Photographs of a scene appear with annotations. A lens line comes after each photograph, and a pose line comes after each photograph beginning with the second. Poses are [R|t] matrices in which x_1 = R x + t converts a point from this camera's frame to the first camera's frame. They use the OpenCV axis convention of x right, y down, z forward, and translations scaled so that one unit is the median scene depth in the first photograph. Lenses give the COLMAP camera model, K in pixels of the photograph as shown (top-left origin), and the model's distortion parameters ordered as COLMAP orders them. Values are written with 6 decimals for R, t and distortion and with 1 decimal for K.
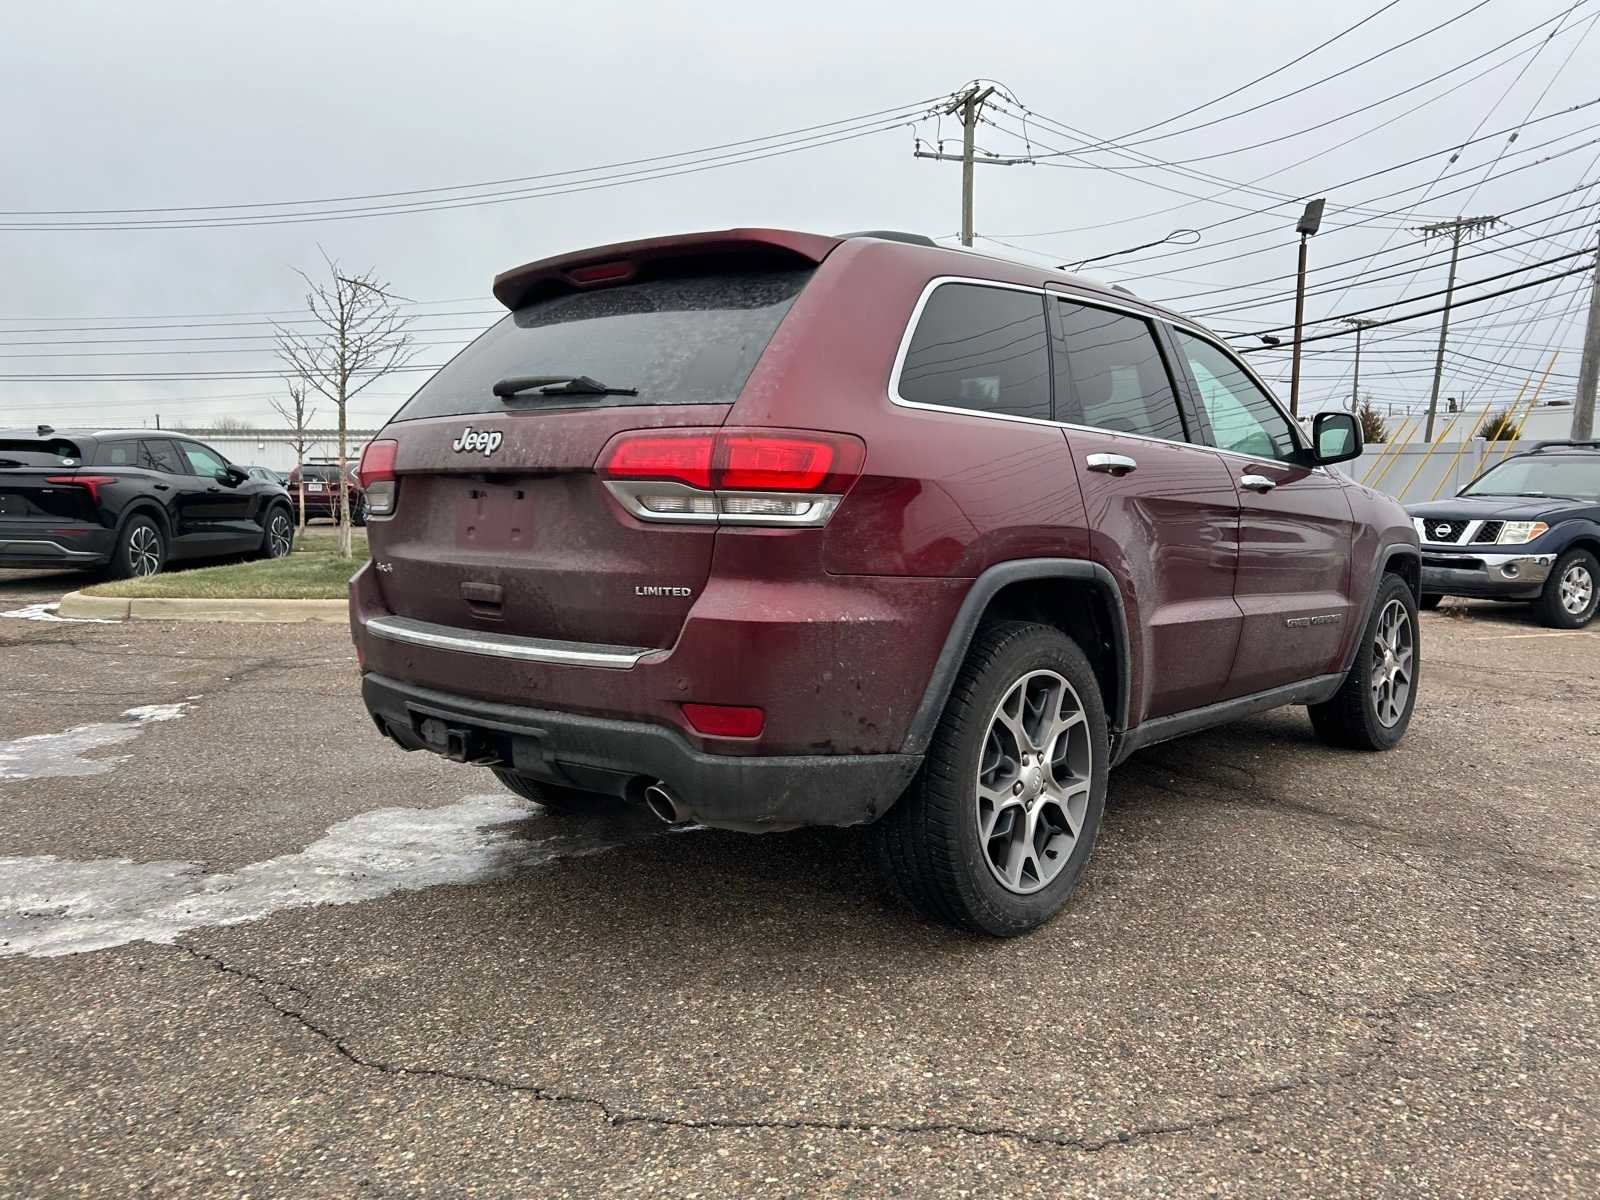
lens RADIAL K [[1210.4, 0, 795.4], [0, 1210.4, 597.3], [0, 0, 1]] dist [0.063232, -0.067651]
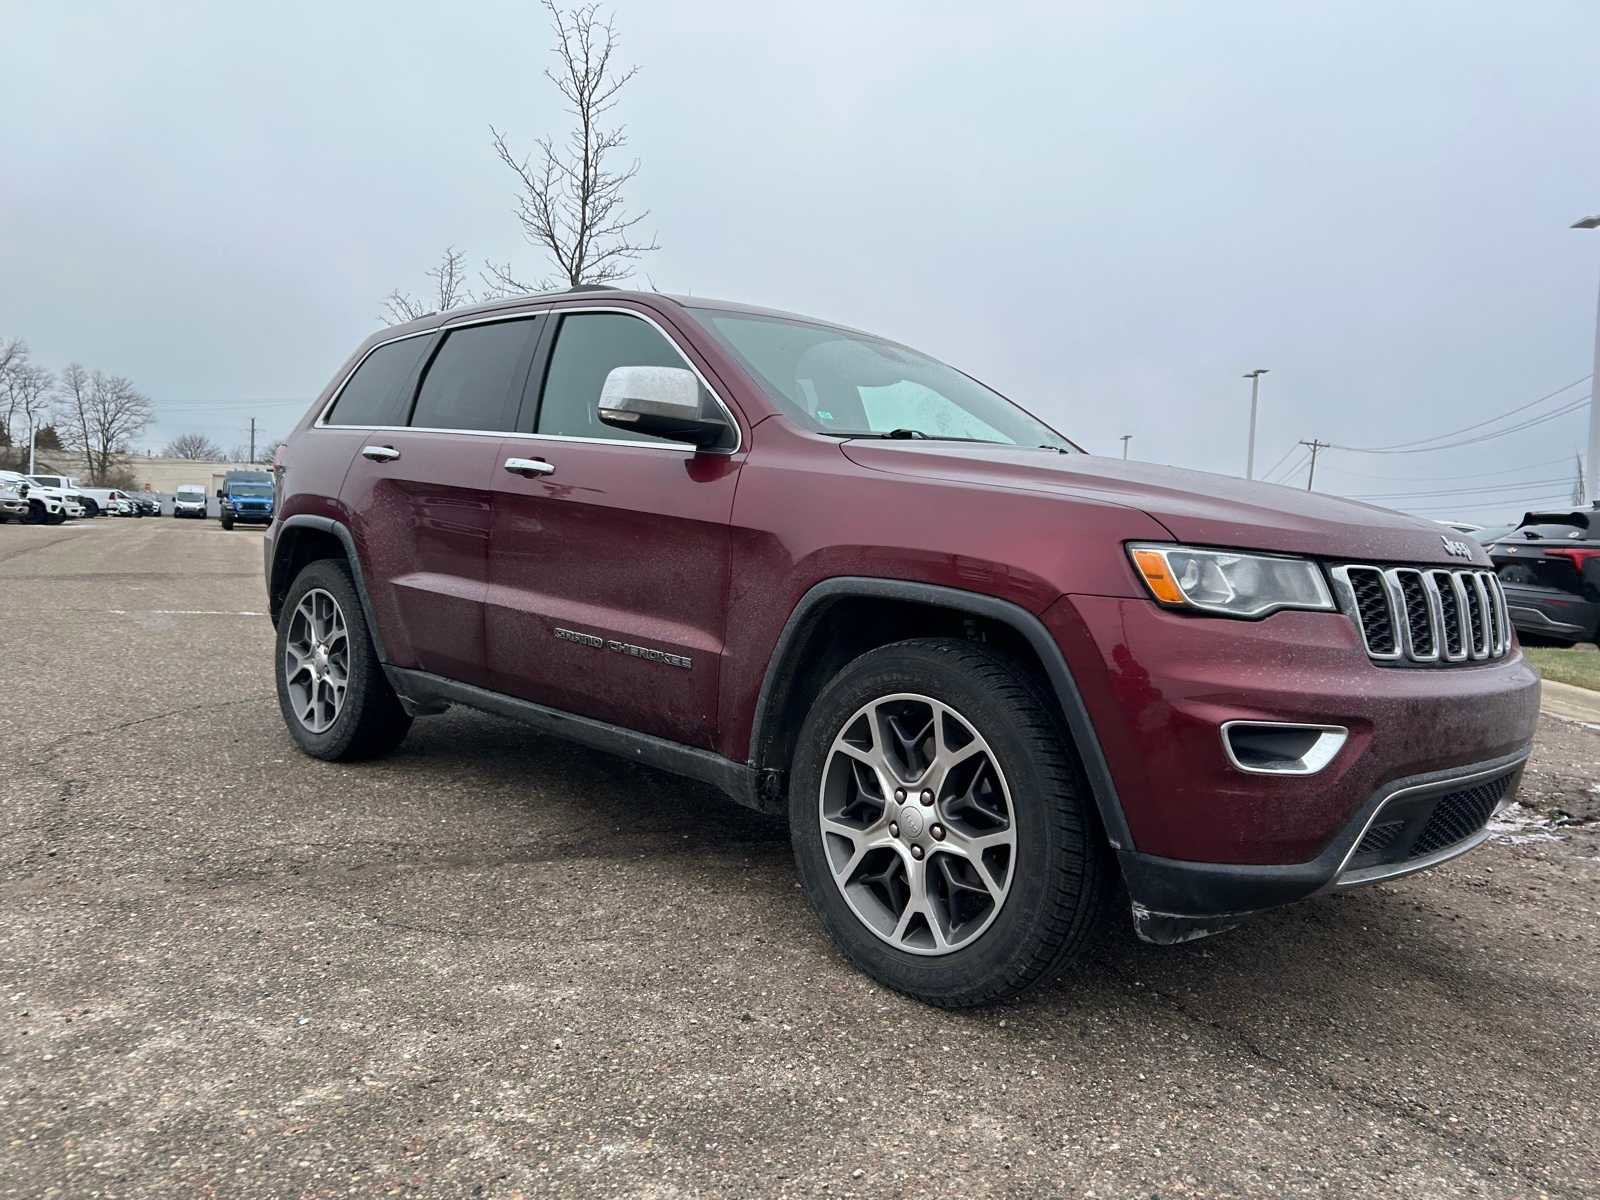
lens RADIAL K [[1191.4, 0, 807.8], [0, 1191.4, 592.1], [0, 0, 1]] dist [0.099756, -0.054740]
pose [[-0.050939, 0.044105, -0.997727, 1.656932], [-0.142210, 0.988524, 0.050959, -0.098975], [0.988525, 0.144483, -0.044082, 1.640156]]
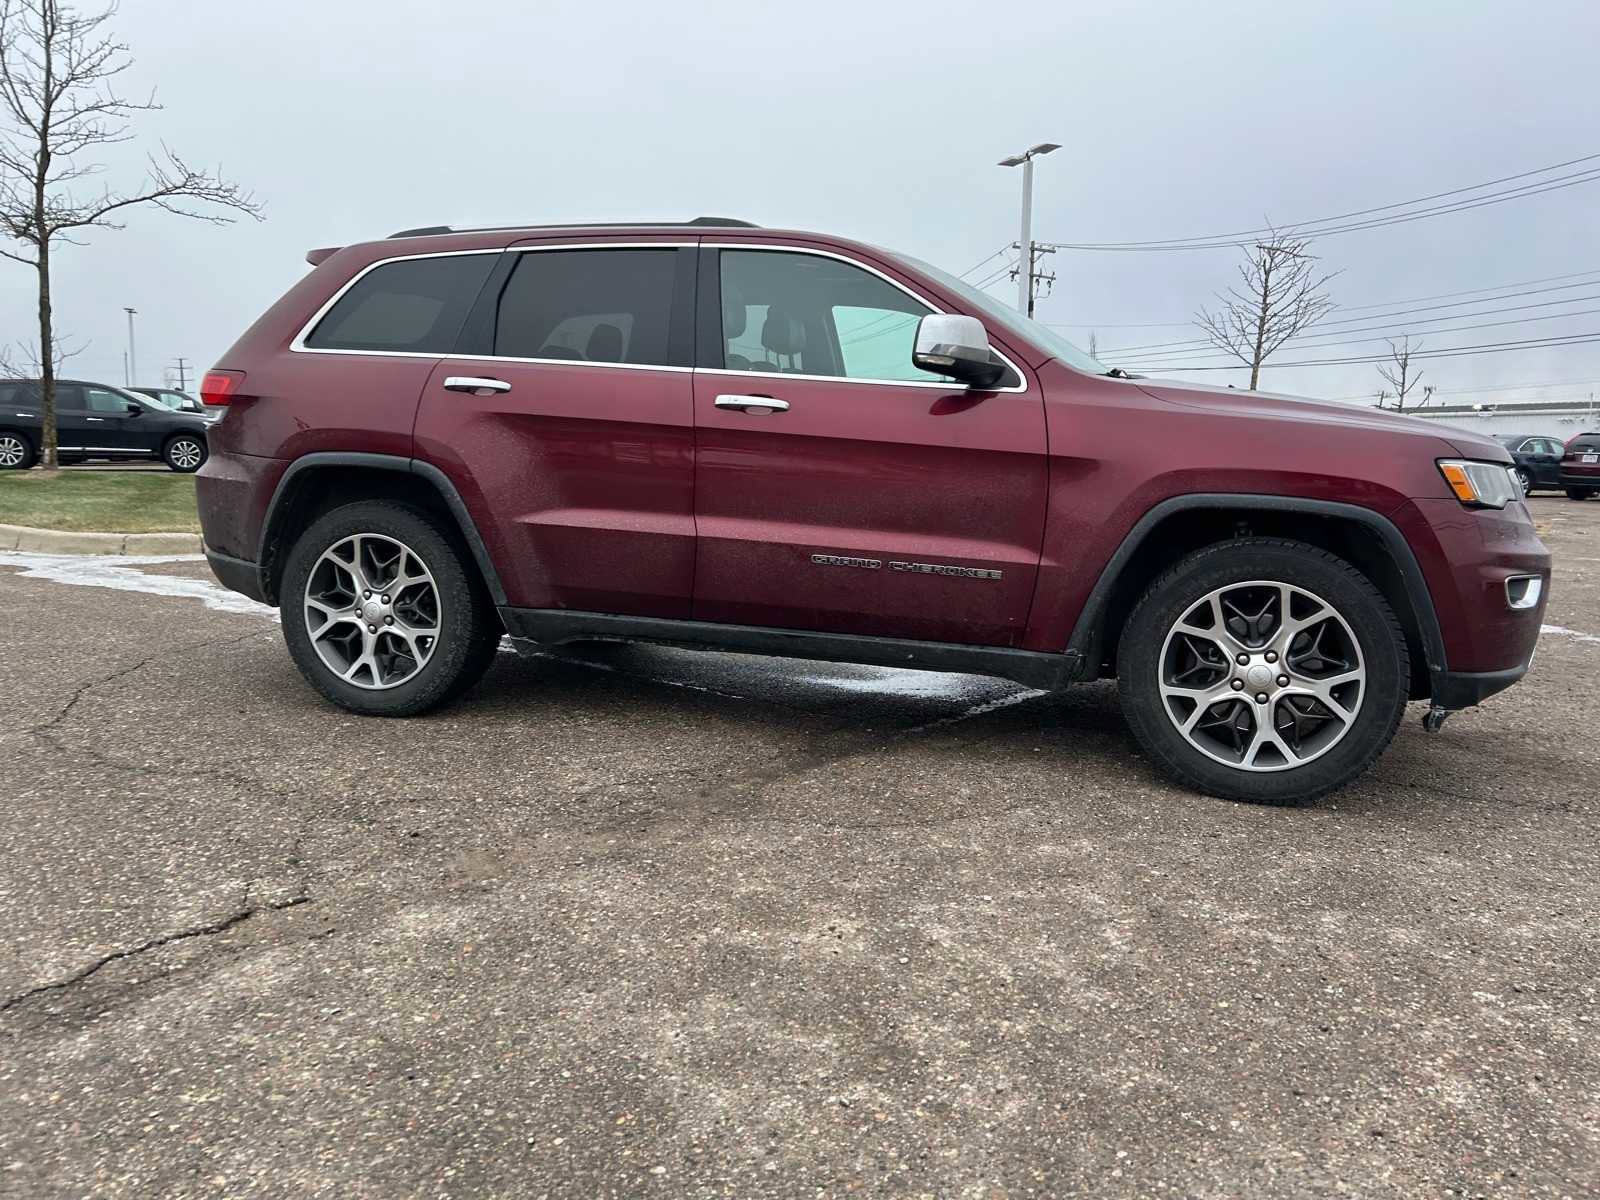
lens RADIAL K [[1202.8, 0, 800.0], [0, 1202.8, 600.0], [0, 0, 1]] dist [0.059251, -0.062563]
pose [[0.425331, 0.118534, -0.897242, 1.645237], [-0.099718, 0.991488, 0.083713, -0.030103], [0.899528, 0.053866, 0.433530, 0.823833]]
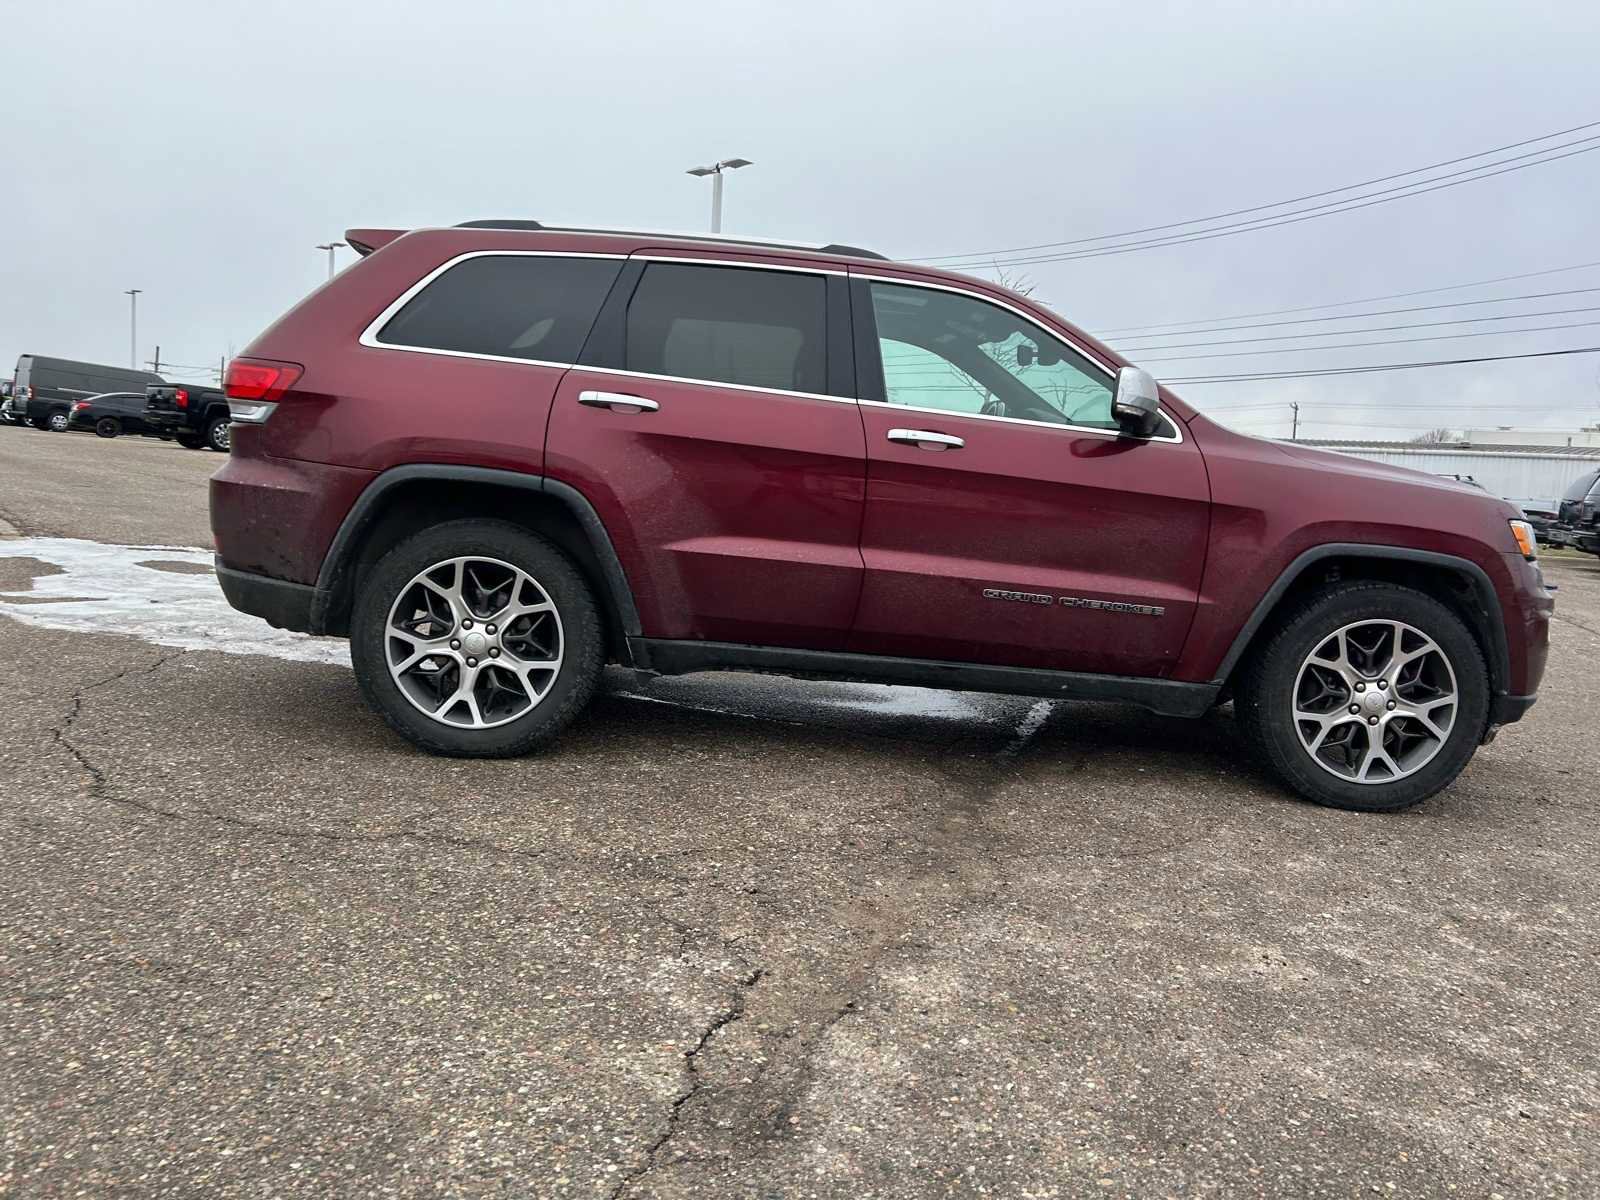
lens RADIAL K [[1210.4, 0, 795.4], [0, 1210.4, 597.3], [0, 0, 1]] dist [0.063232, -0.067651]
pose [[0.697431, 0.122817, -0.706050, 1.305746], [-0.129238, 0.990608, 0.044656, 0.002539], [0.704903, 0.060104, 0.706753, 0.328395]]
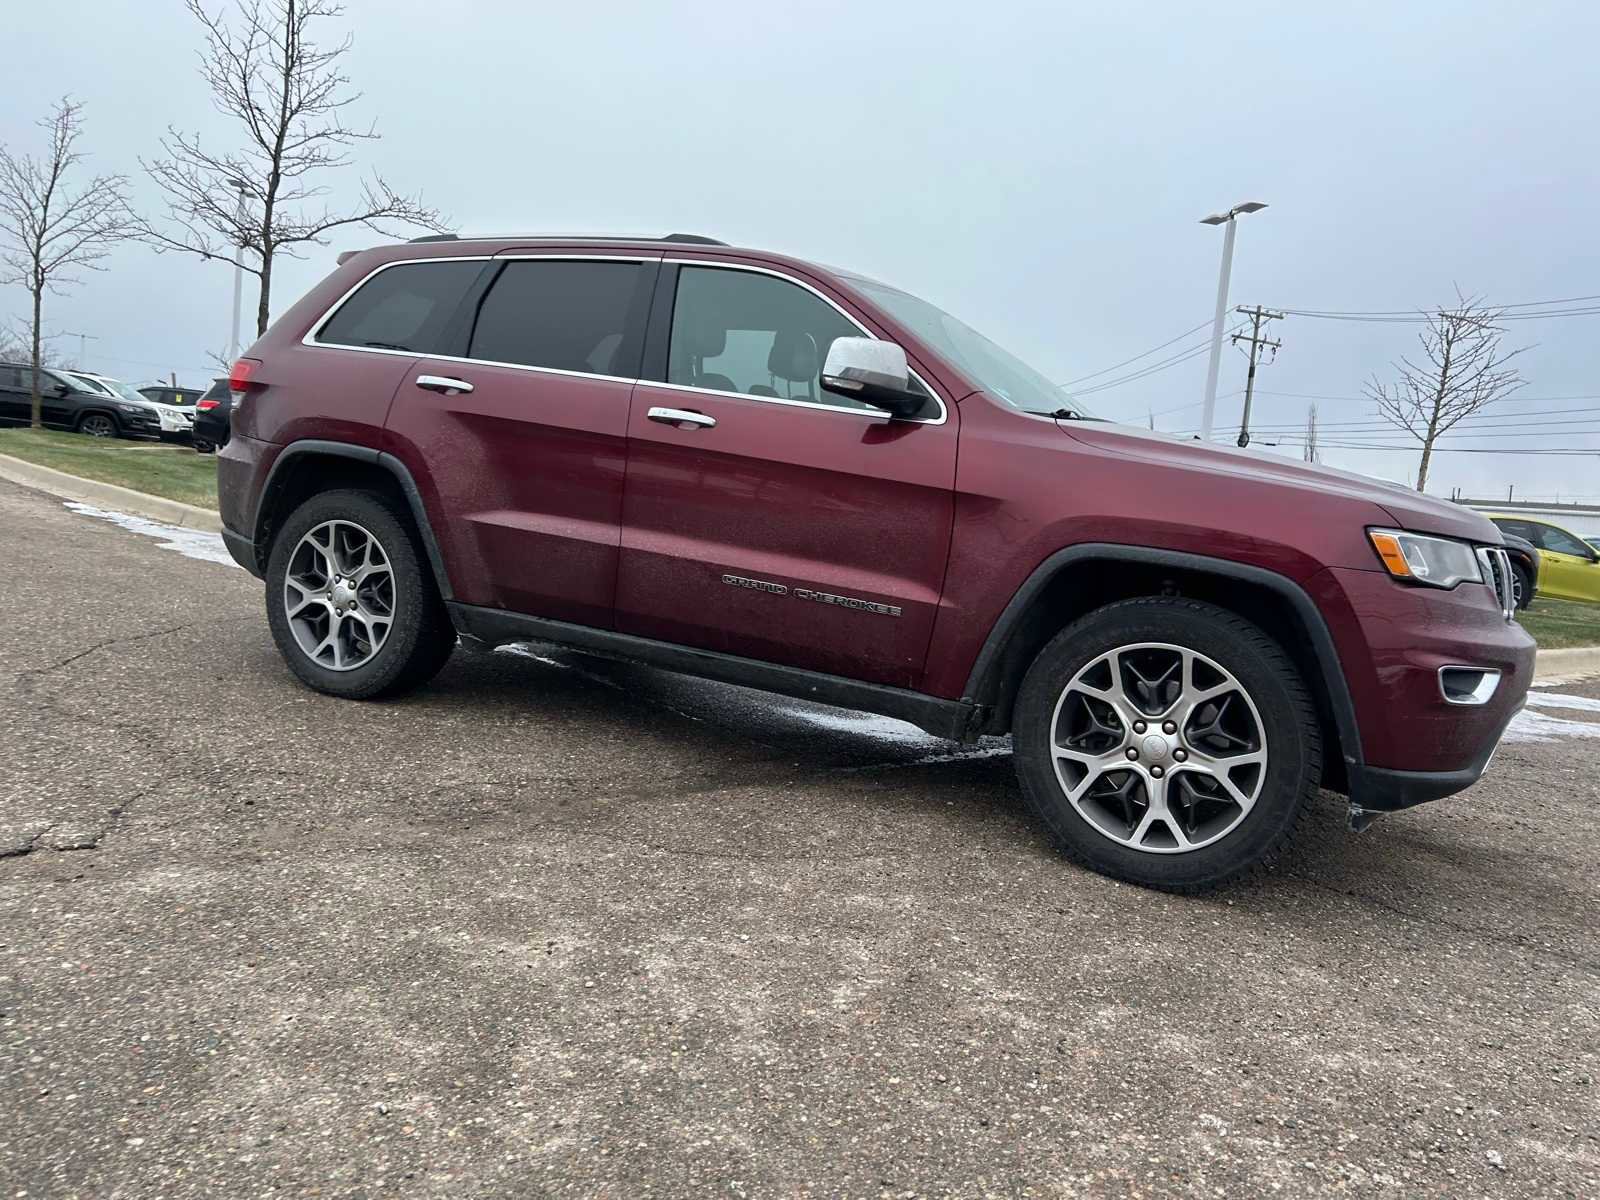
lens RADIAL K [[1202.8, 0, 800.0], [0, 1202.8, 600.0], [0, 0, 1]] dist [0.059251, -0.062563]
pose [[0.257645, 0.116296, -0.959215, 1.719812], [-0.183102, 0.980619, 0.069710, -0.047511], [0.948732, 0.157674, 0.273946, 1.111096]]
